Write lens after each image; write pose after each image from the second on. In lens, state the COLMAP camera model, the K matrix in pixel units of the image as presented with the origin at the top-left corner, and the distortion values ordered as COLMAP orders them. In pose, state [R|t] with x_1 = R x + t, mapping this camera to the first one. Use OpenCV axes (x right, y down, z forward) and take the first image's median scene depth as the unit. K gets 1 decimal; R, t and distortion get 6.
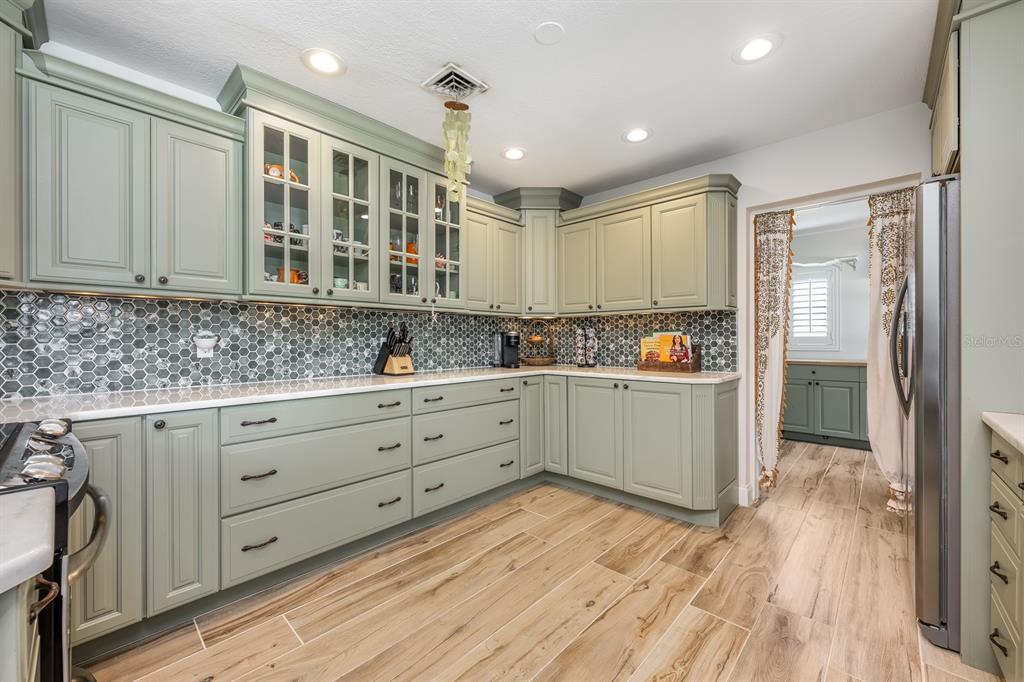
lens RADIAL K [[406.6, 0, 513.5], [0, 406.6, 339.8], [0, 0, 1]] dist [-0.001684, -0.001017]
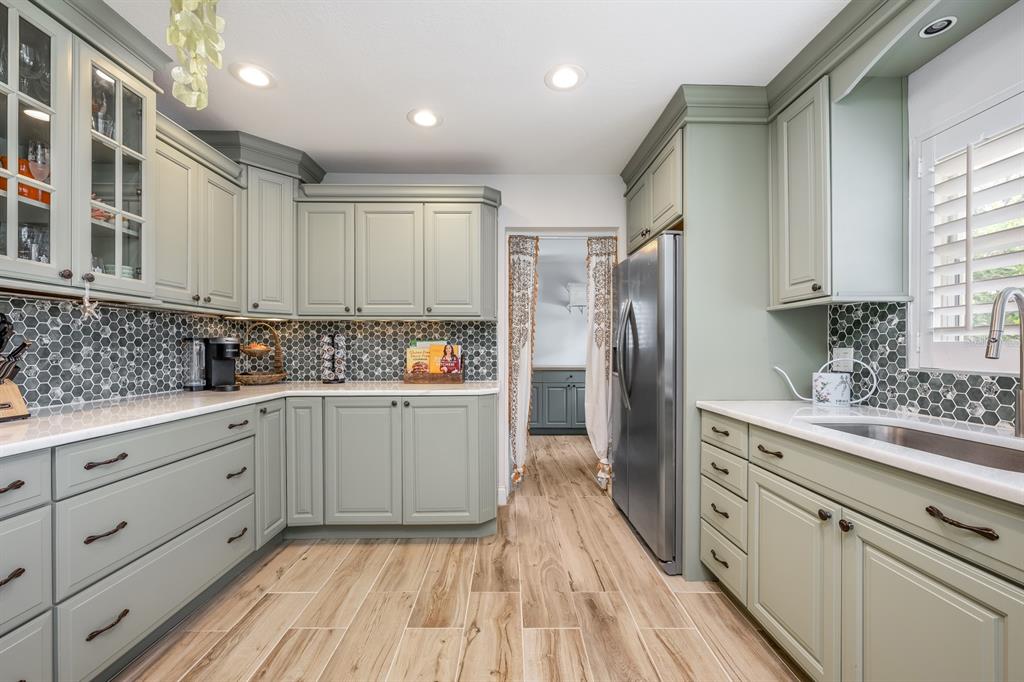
lens RADIAL K [[406.6, 0, 514.4], [0, 406.6, 349.2], [0, 0, 1]] dist [-0.001684, -0.001017]
pose [[0.722415, 0.000817, 0.691459, -0.163870], [-0.002216, 0.999997, 0.001133, -0.002819], [-0.691456, -0.002351, 0.722415, 0.221700]]
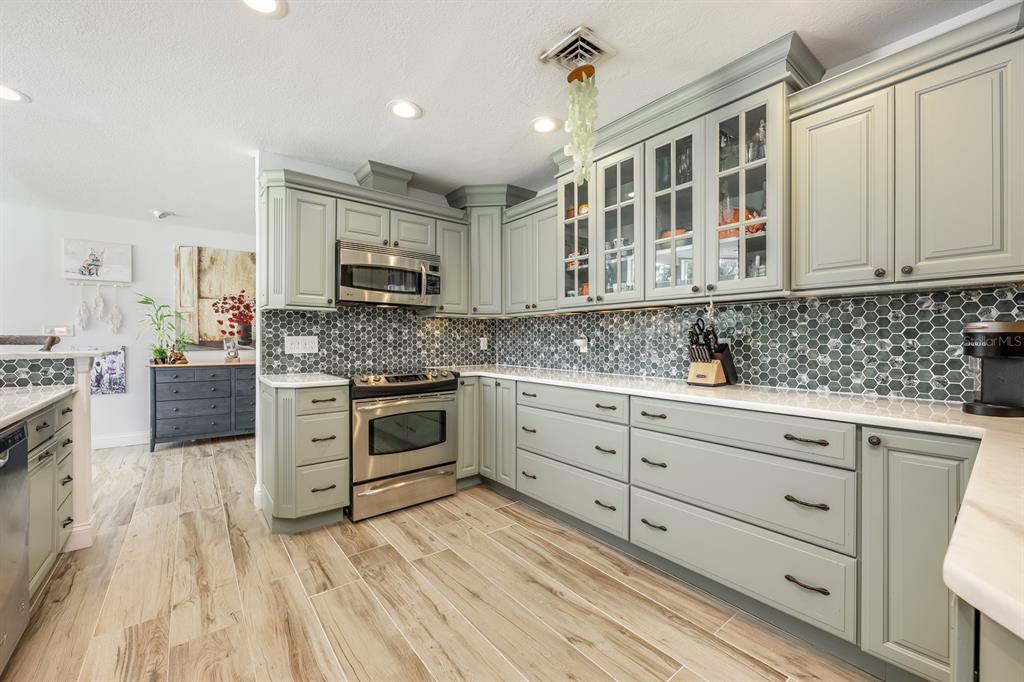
lens RADIAL K [[413.9, 0, 507.3], [0, 413.9, 340.7], [0, 0, 1]] dist [0.002860, -0.000184]
pose [[-0.159144, 0.007786, -0.987225, 0.611250], [0.001811, 0.999970, 0.007594, -0.008100], [0.987254, -0.000579, -0.159153, 0.779053]]
